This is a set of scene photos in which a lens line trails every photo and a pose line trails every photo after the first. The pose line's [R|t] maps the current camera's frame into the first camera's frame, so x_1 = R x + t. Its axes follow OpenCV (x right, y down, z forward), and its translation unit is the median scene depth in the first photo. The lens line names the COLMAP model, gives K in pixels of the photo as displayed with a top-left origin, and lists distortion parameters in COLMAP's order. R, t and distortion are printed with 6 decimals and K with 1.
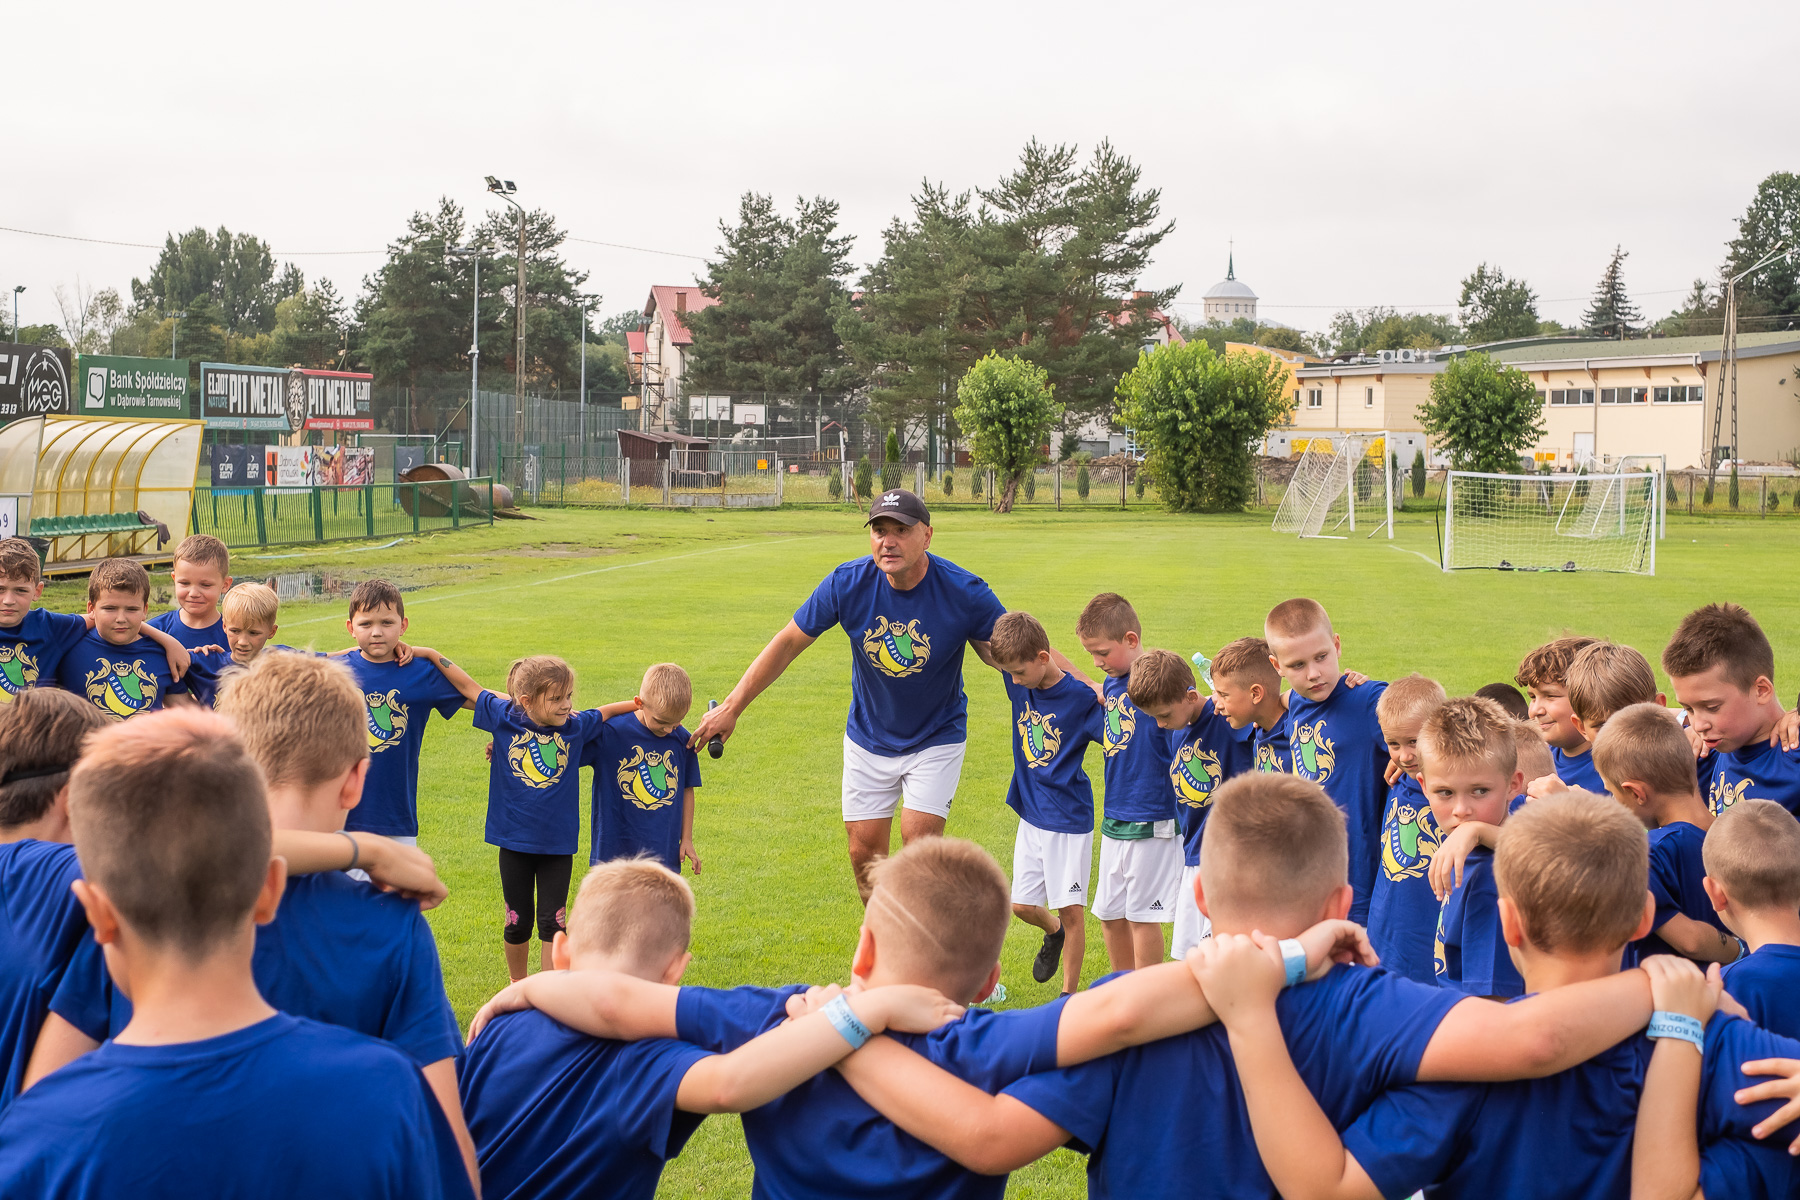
lens RADIAL K [[2760.2, 0, 900.0], [0, 2760.2, 600.0], [0, 0, 1]] dist [-0.008178, -0.015935]
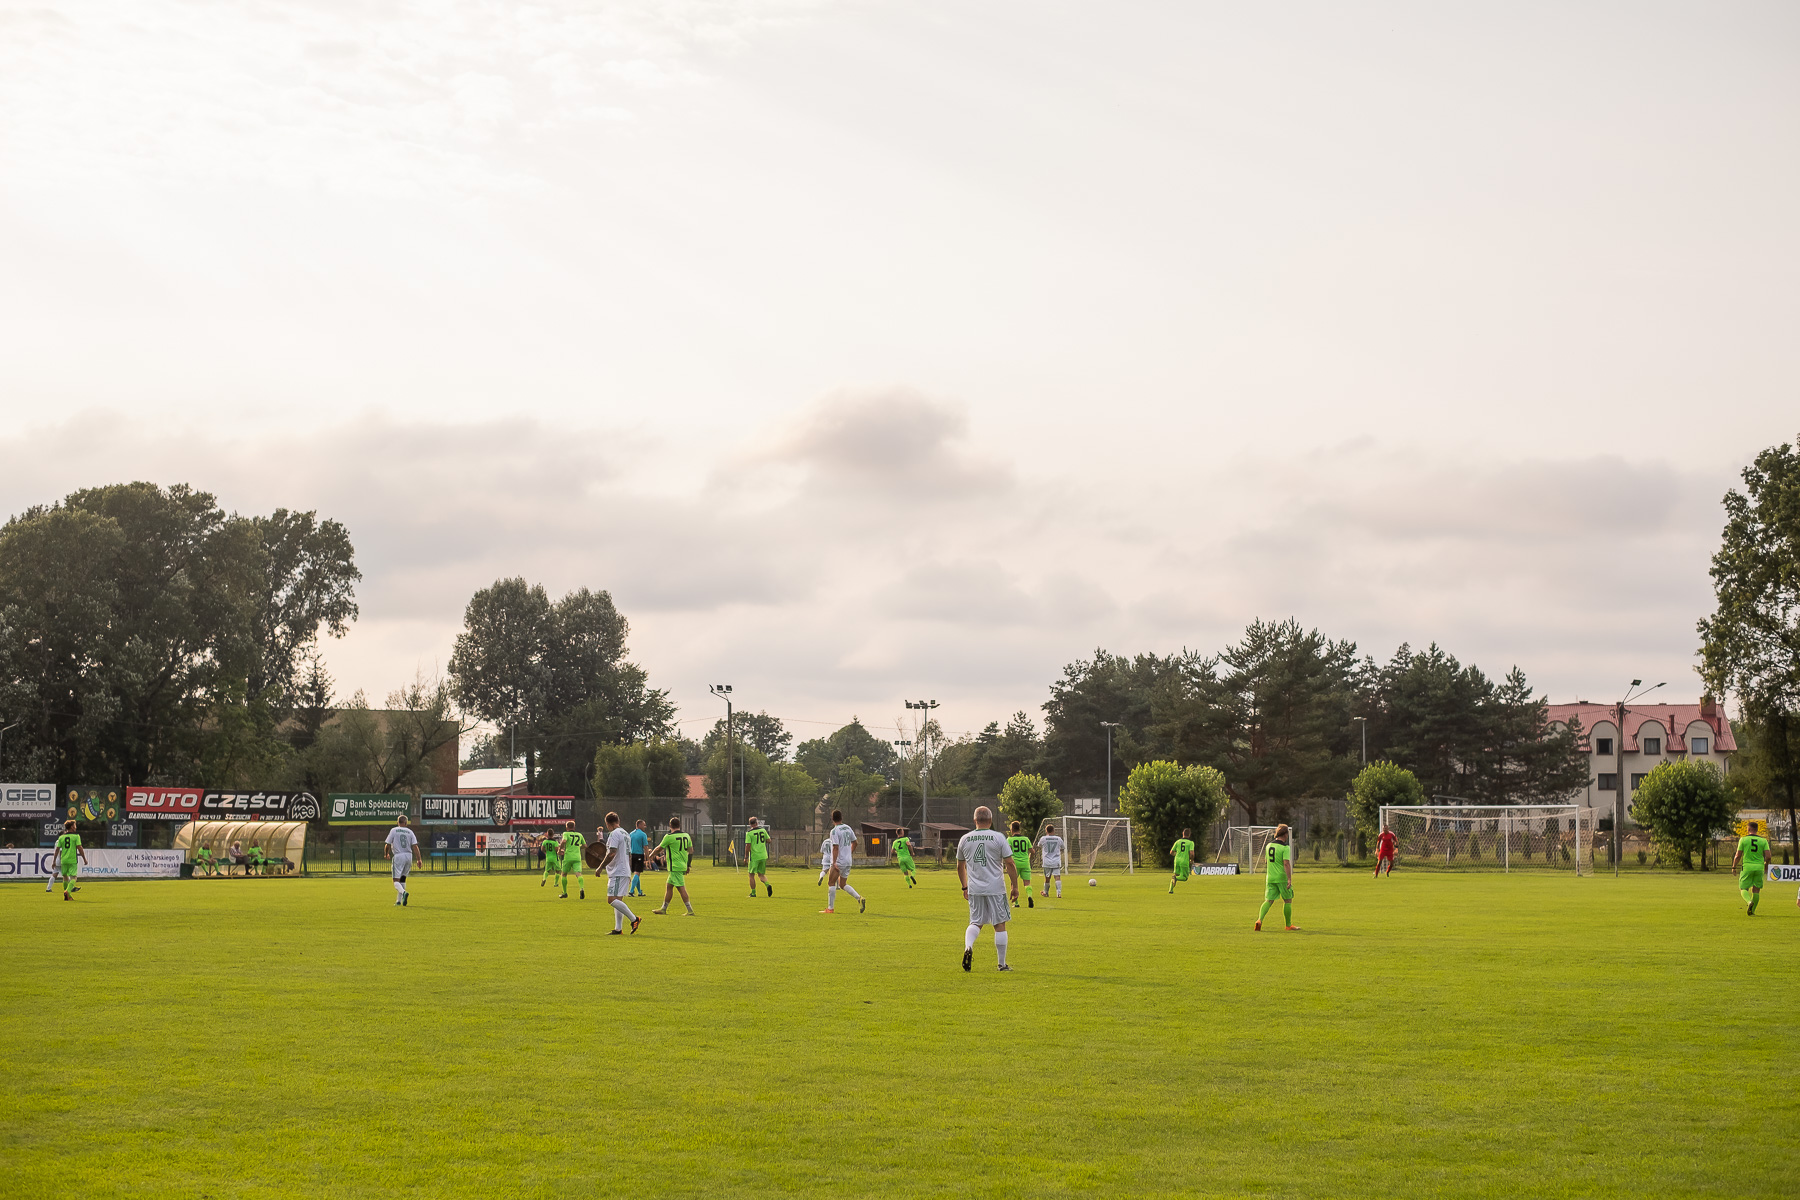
lens RADIAL K [[2760.2, 0, 900.0], [0, 2760.2, 600.0], [0, 0, 1]] dist [-0.008178, -0.015935]
pose [[0.919274, -0.047931, -0.390688, 0.892863], [-0.008546, 0.989894, -0.141552, 0.063164], [0.393525, 0.133464, 0.909574, -0.806974]]
